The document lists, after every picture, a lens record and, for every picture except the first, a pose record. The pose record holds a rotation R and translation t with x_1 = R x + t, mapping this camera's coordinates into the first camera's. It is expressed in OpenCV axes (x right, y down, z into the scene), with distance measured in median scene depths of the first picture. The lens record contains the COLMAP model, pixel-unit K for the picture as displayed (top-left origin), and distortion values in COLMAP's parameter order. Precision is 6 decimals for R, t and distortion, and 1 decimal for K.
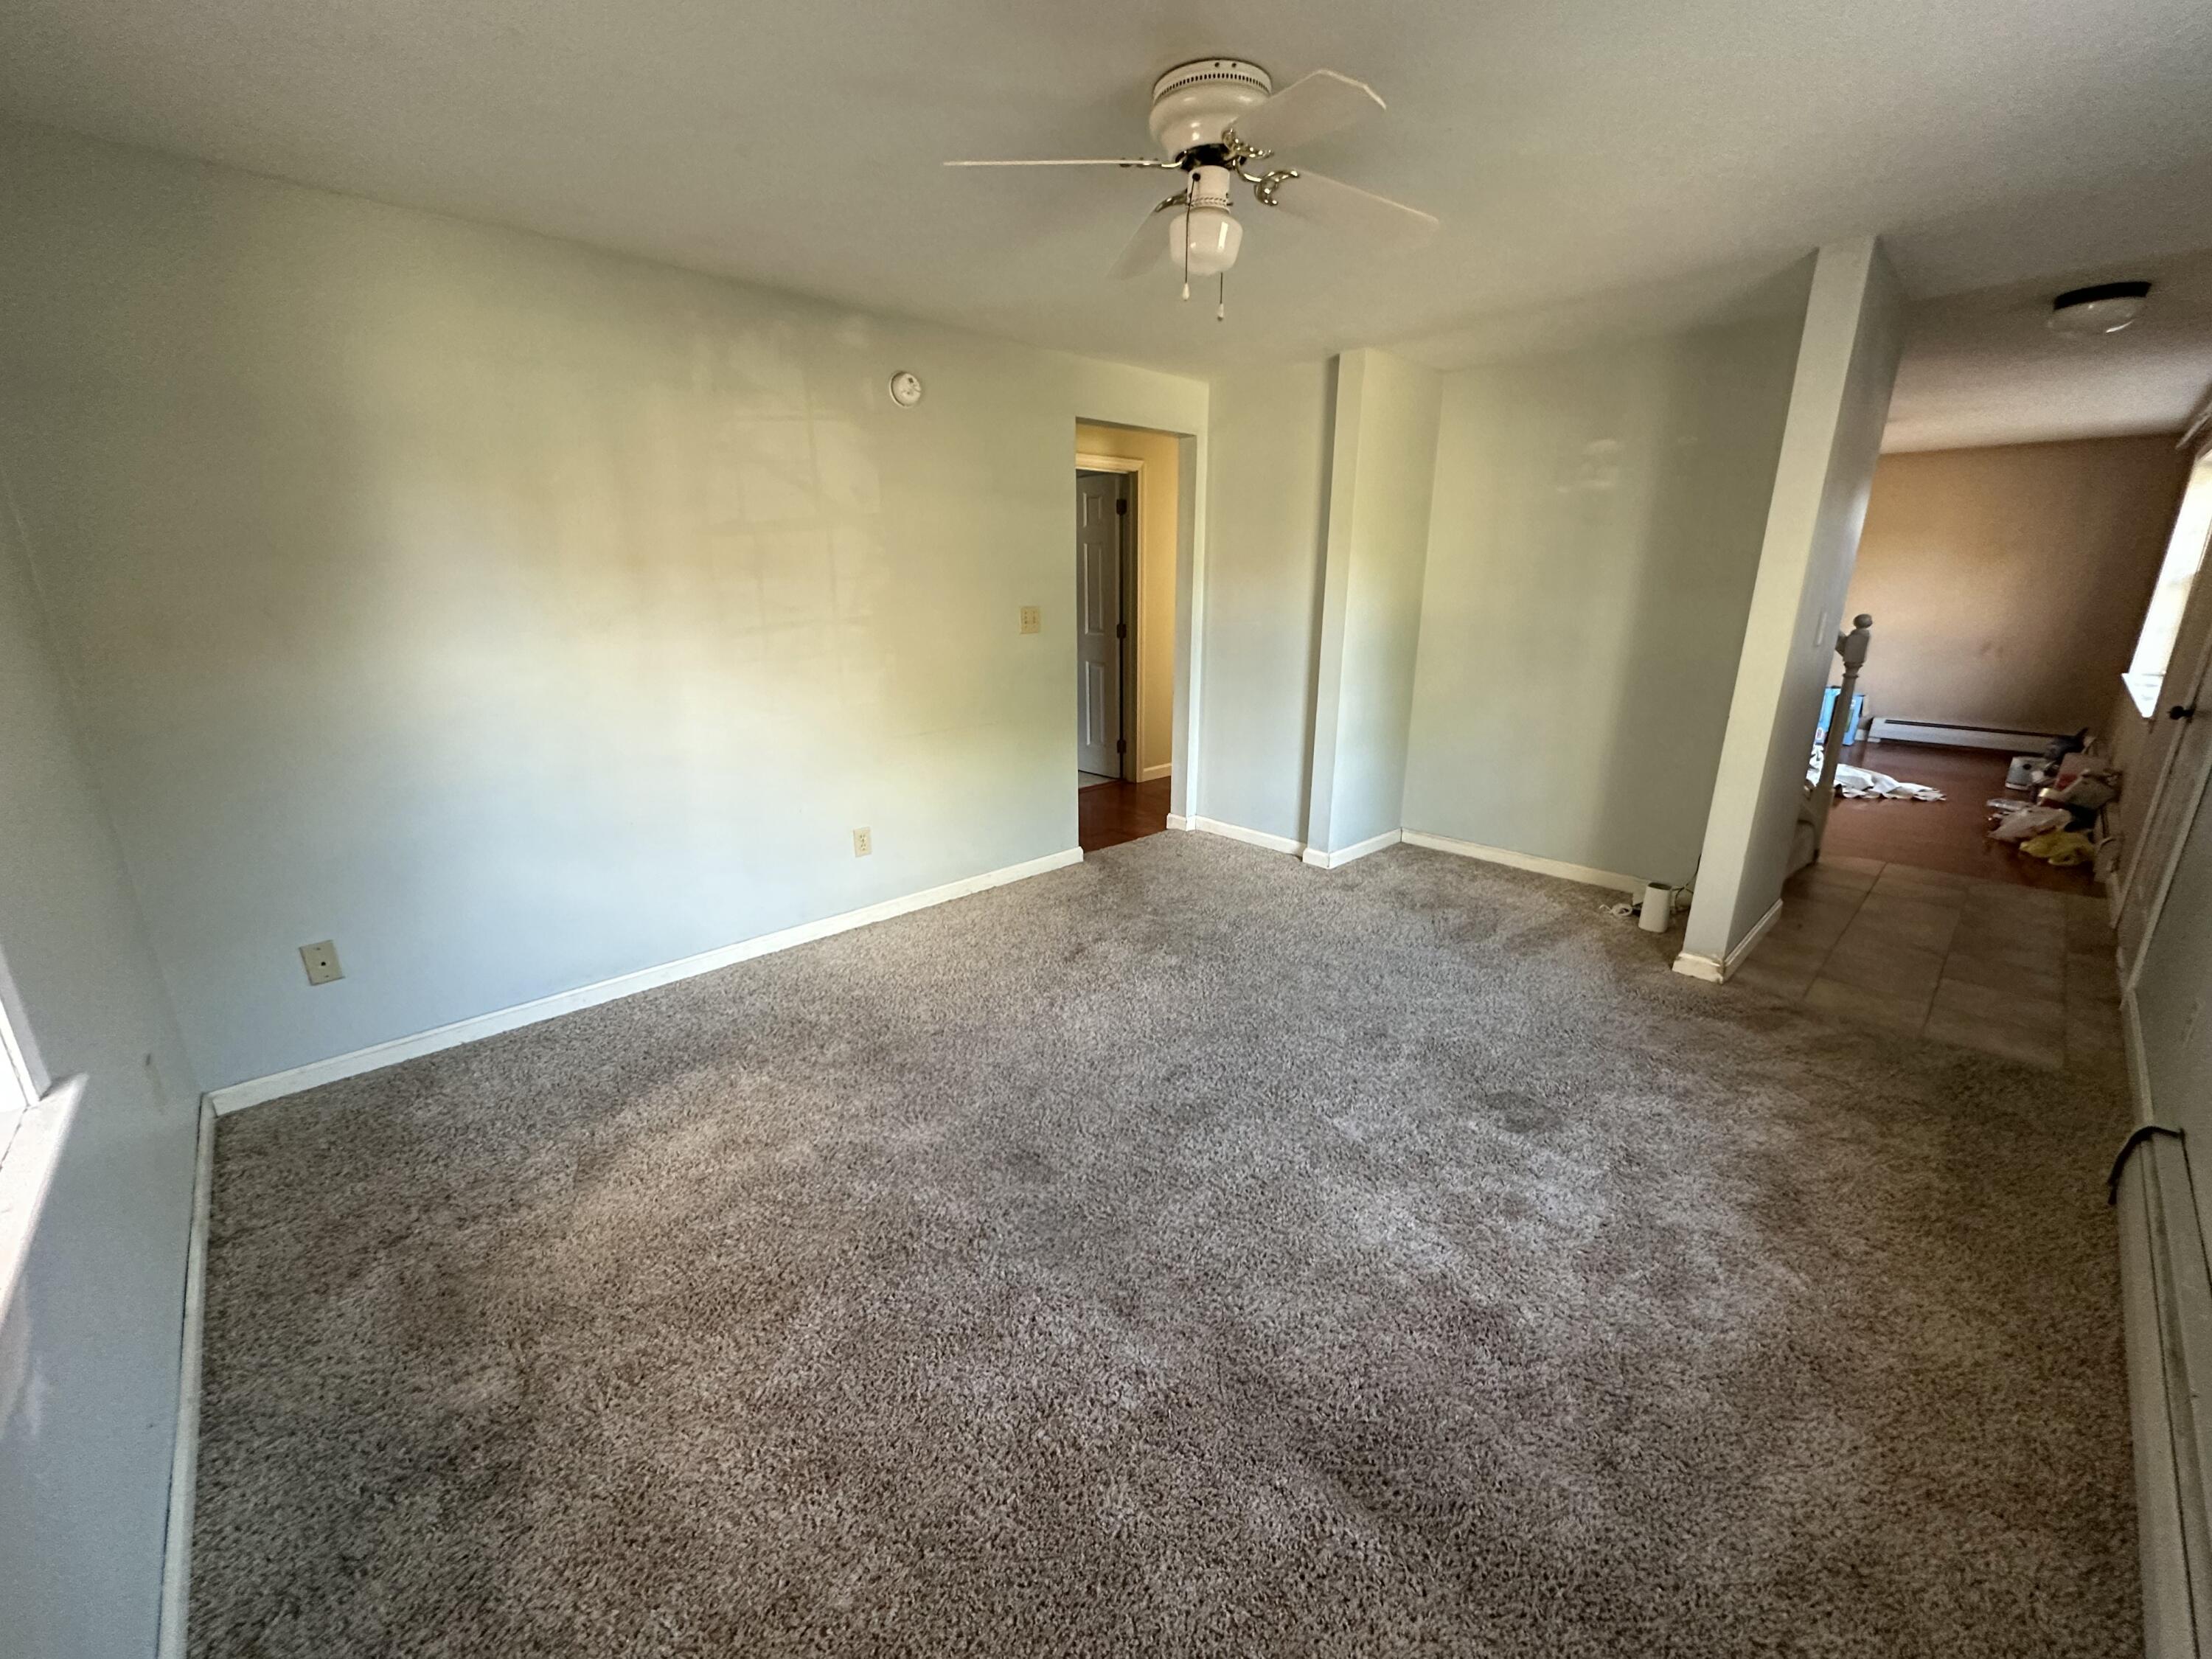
lens RADIAL K [[877.4, 0, 1106.0], [0, 877.4, 829.5], [0, 0, 1]] dist [0.000258, 0.000160]
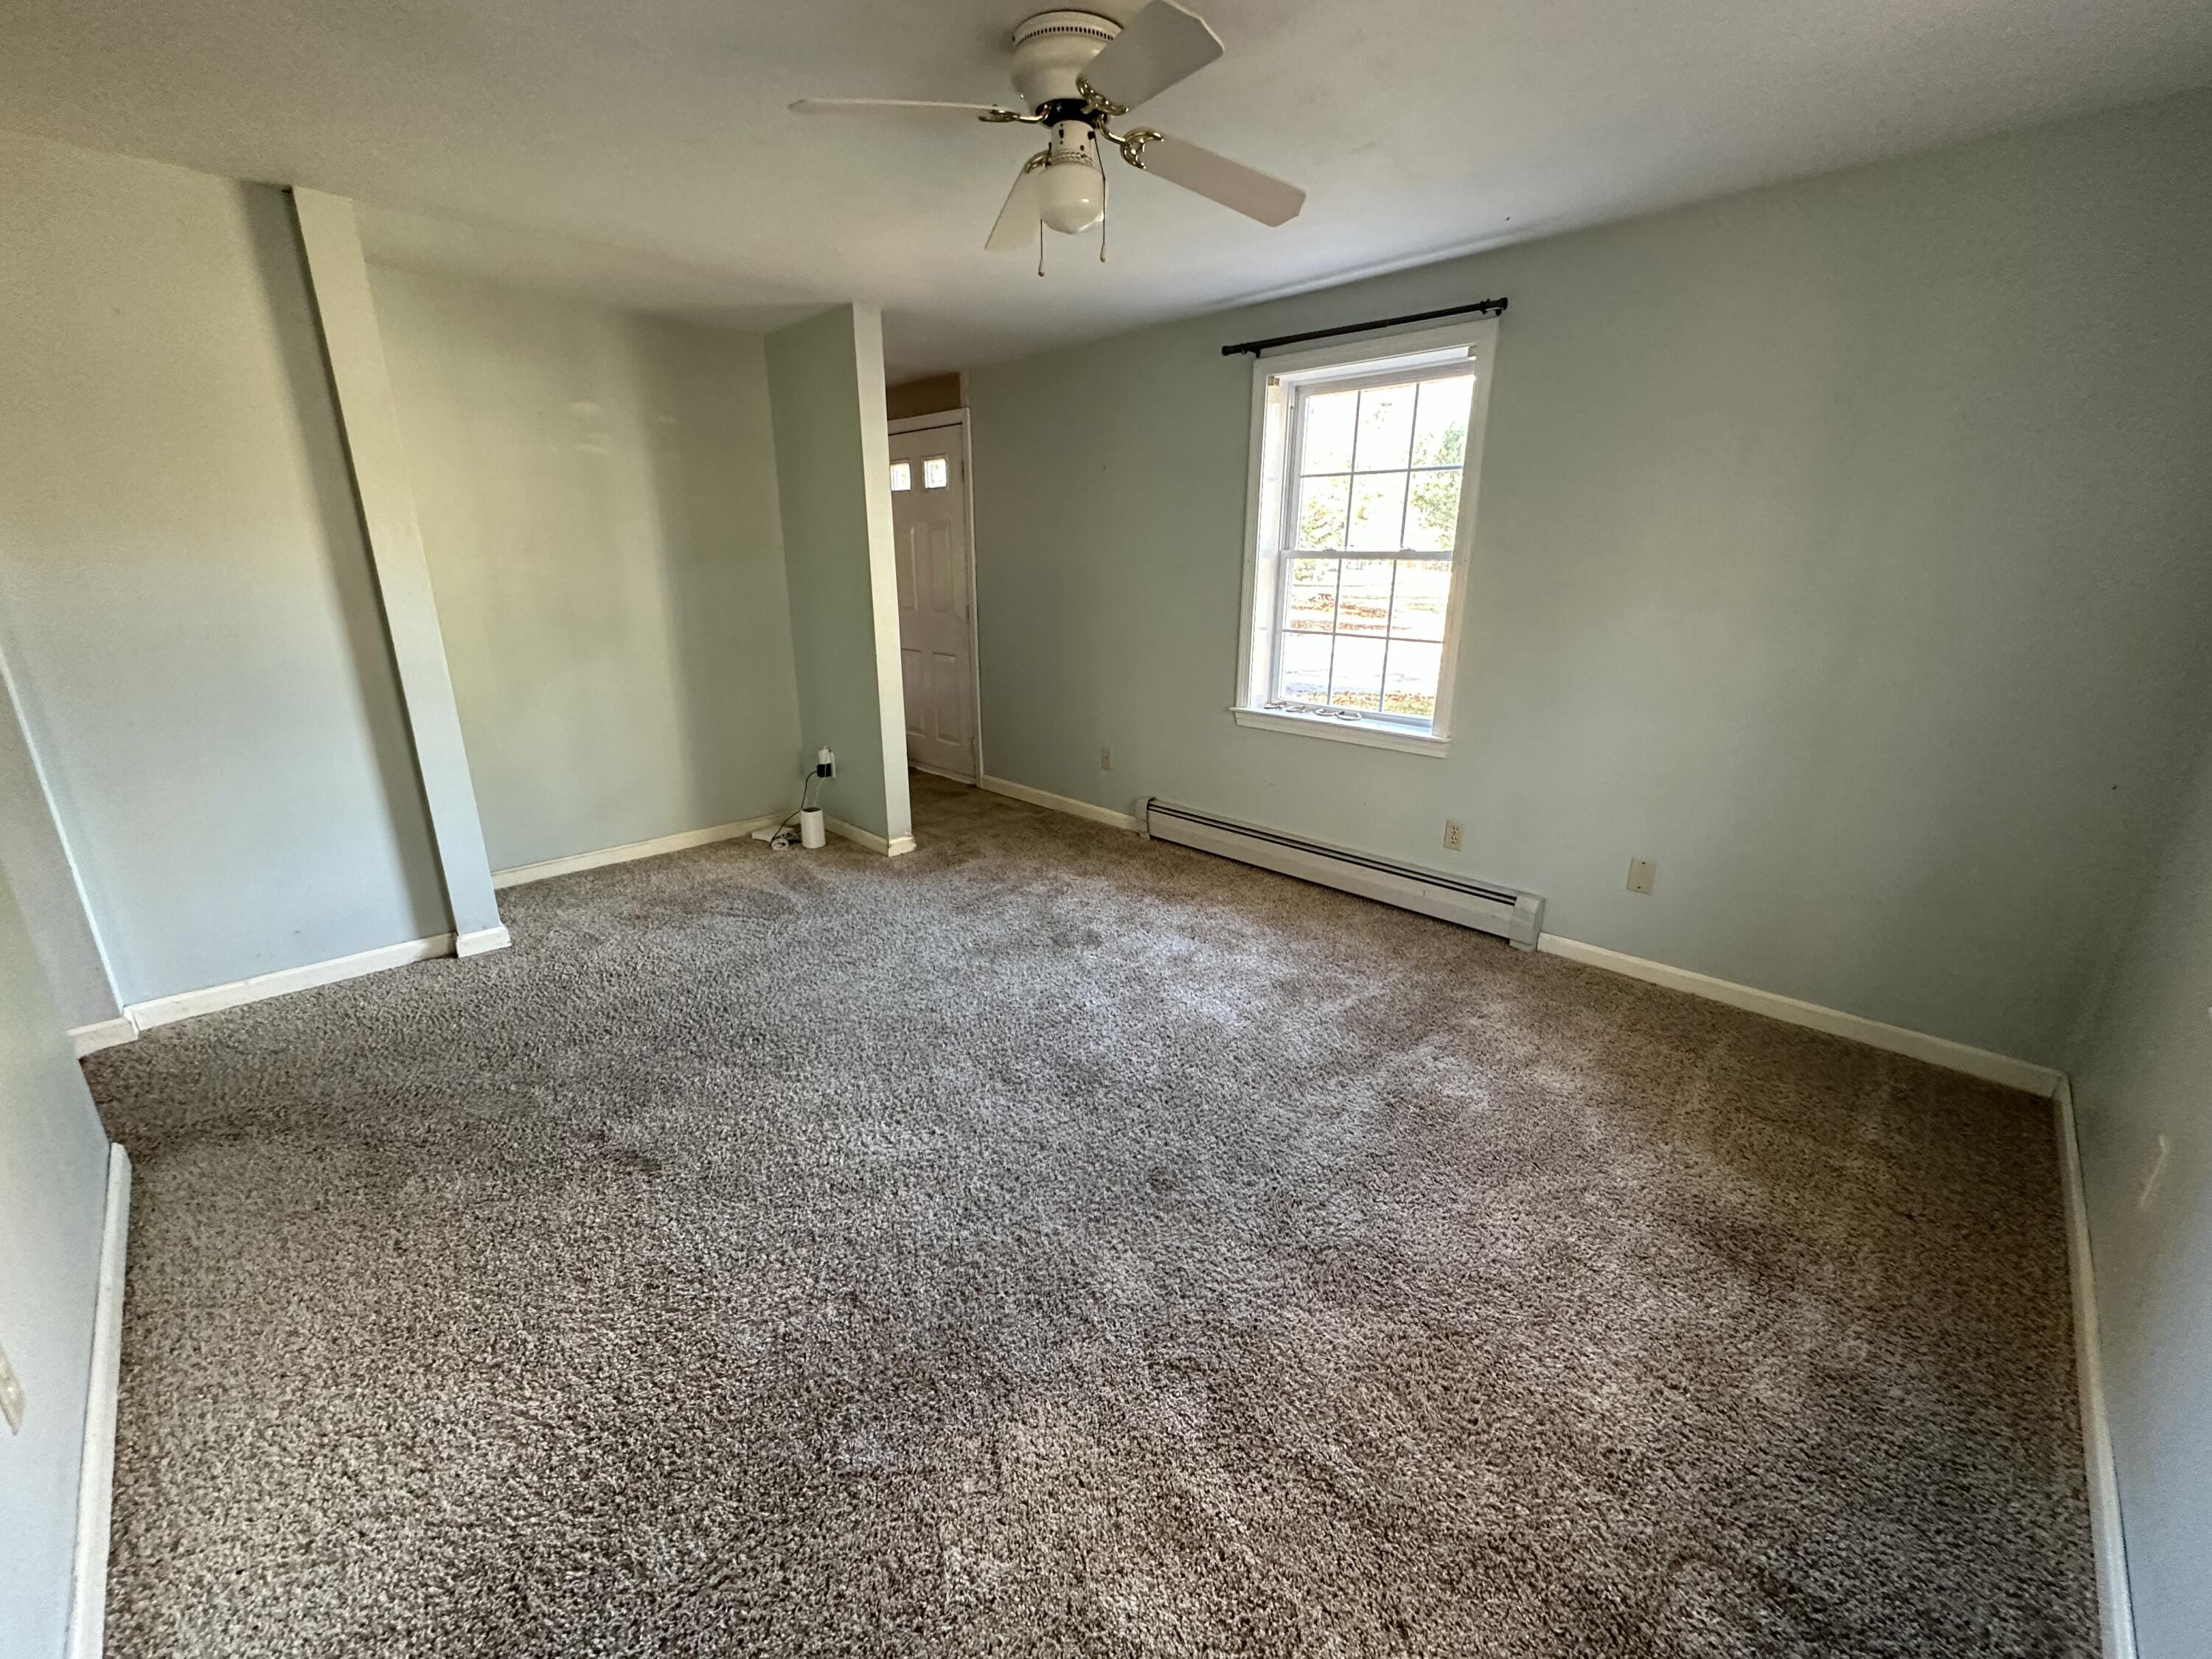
lens RADIAL K [[877.4, 0, 1106.0], [0, 877.4, 829.5], [0, 0, 1]] dist [0.000258, 0.000160]
pose [[-0.050131, -0.291408, 0.955284, -0.685850], [0.260955, 0.919439, 0.294167, -0.200072], [-0.964049, 0.264033, 0.029952, 0.732560]]
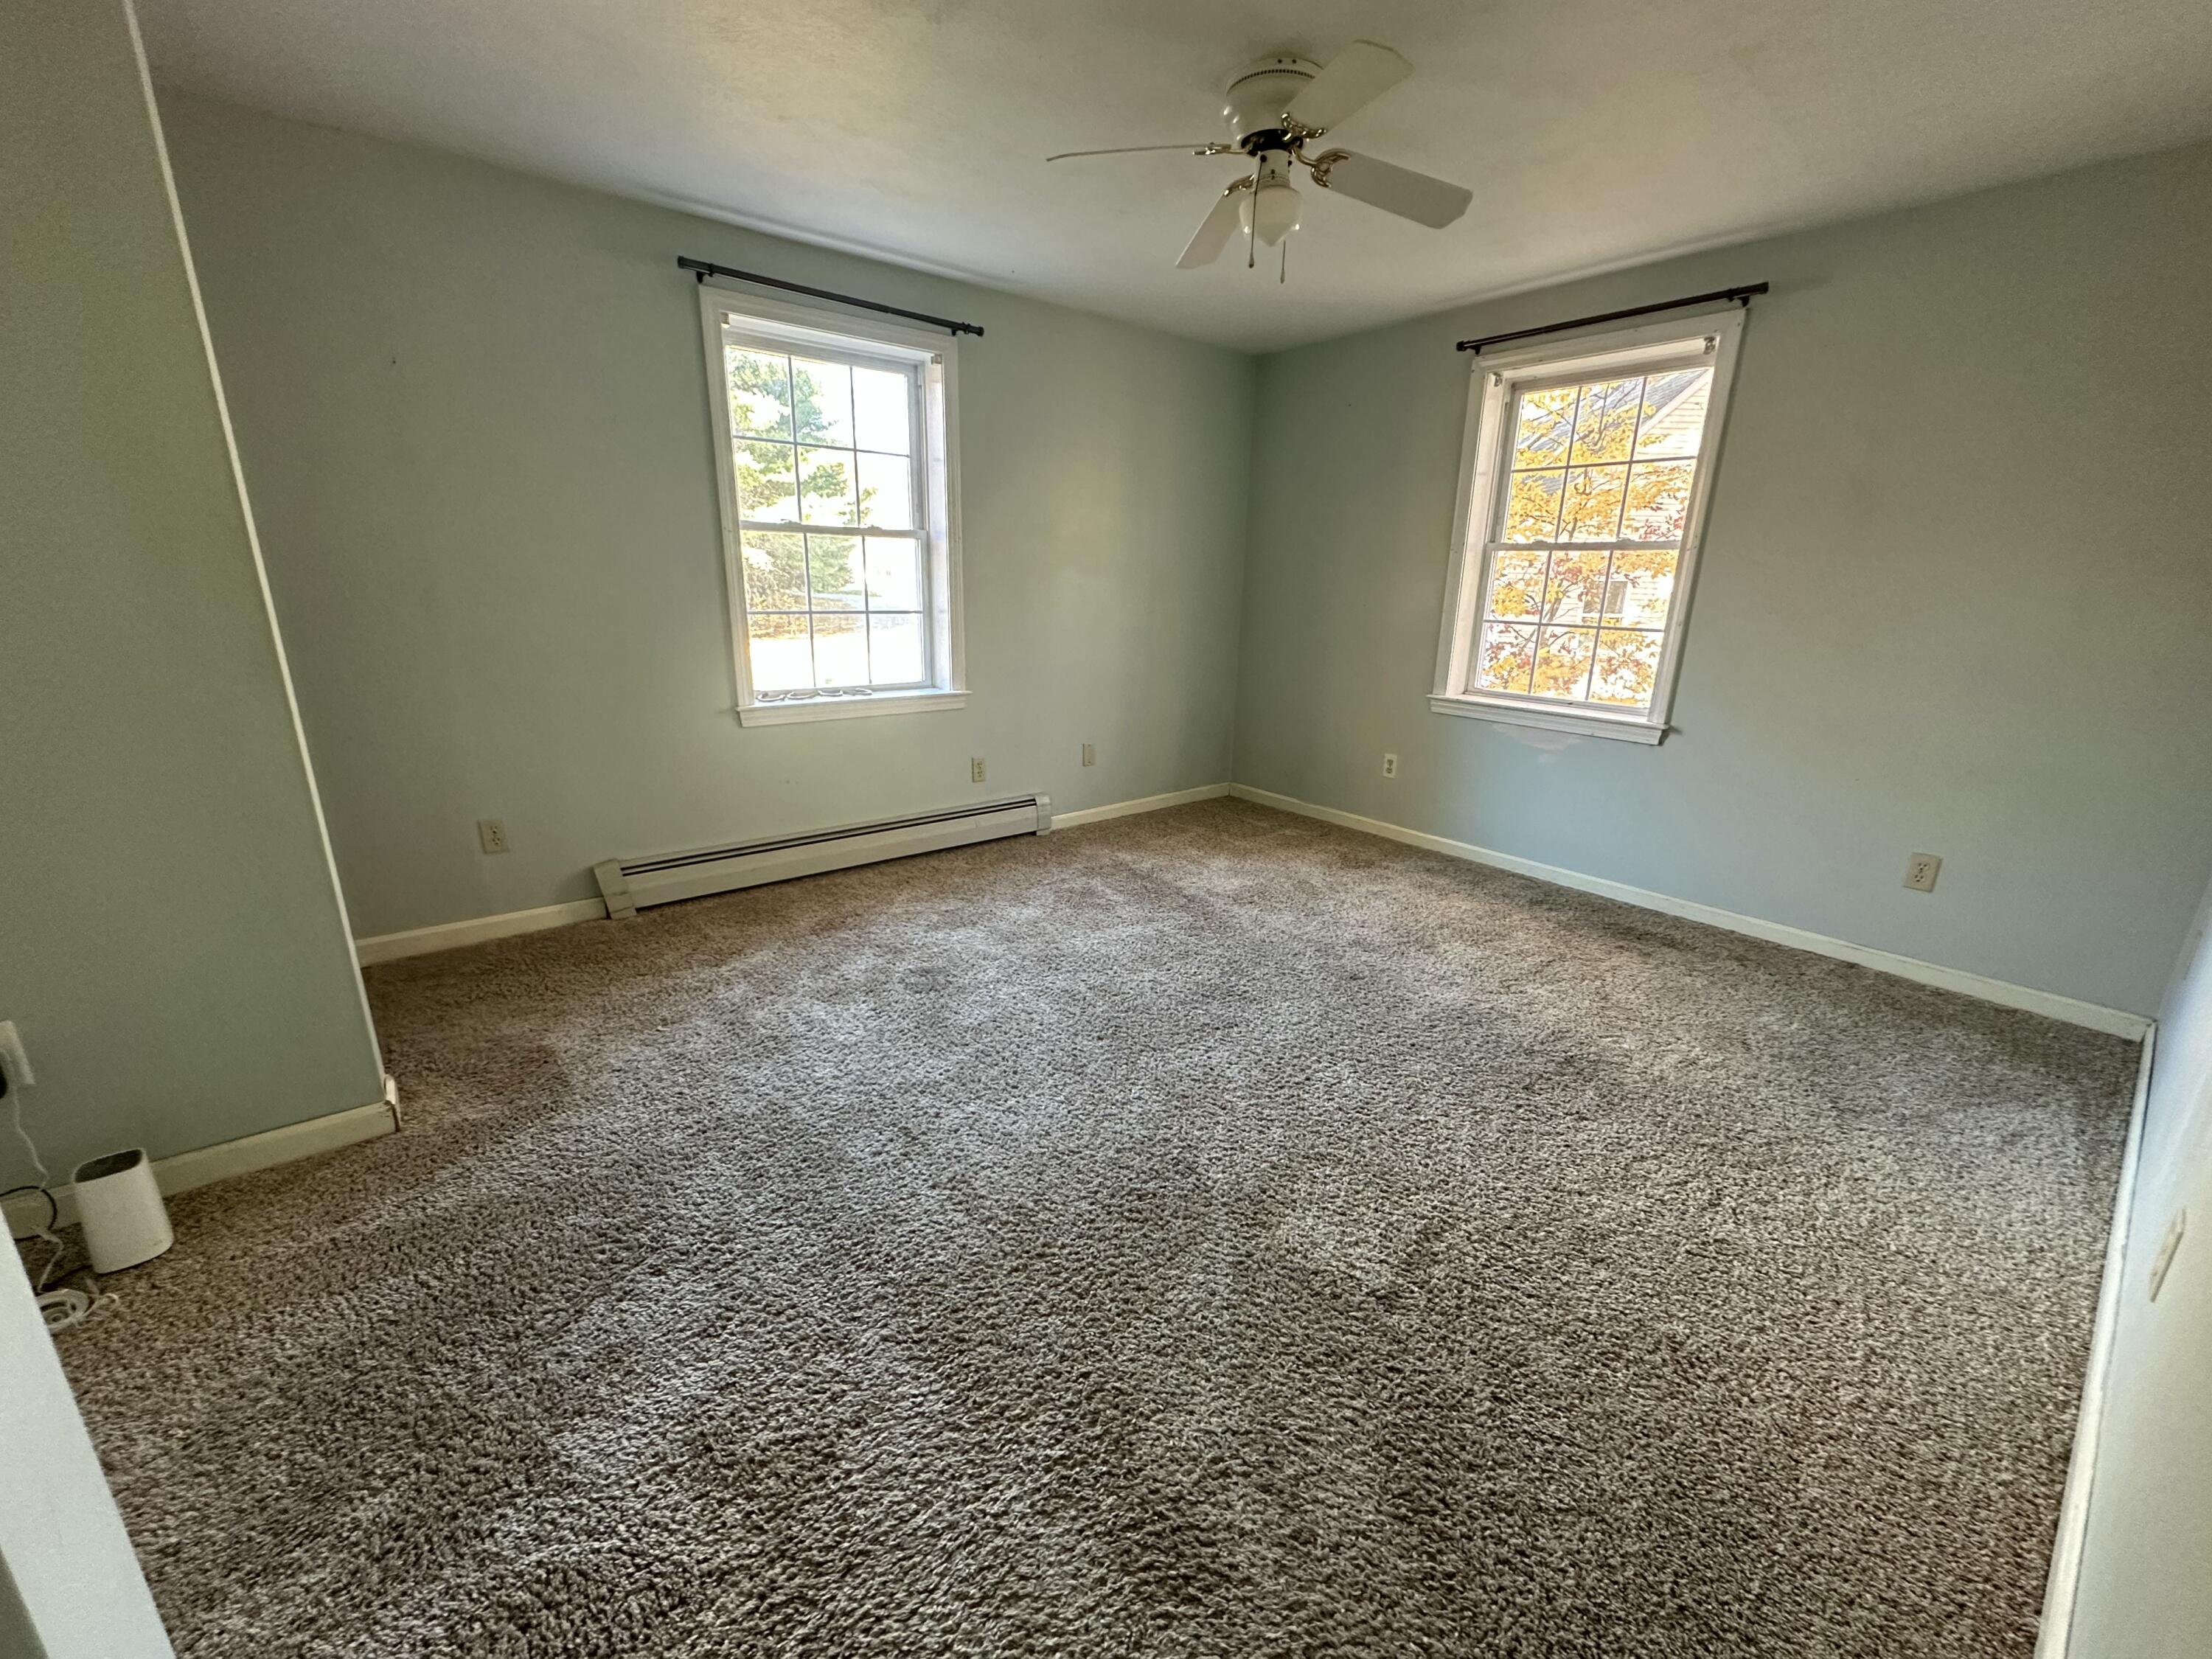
lens RADIAL K [[890.6, 0, 1119.2], [0, 890.6, 833.4], [0, 0, 1]] dist [-0.000167, -0.000197]
pose [[-0.998179, -0.040345, 0.044833, 0.144404], [-0.010193, 0.845479, 0.533911, -0.415019], [-0.059446, 0.532482, -0.844351, 1.602309]]
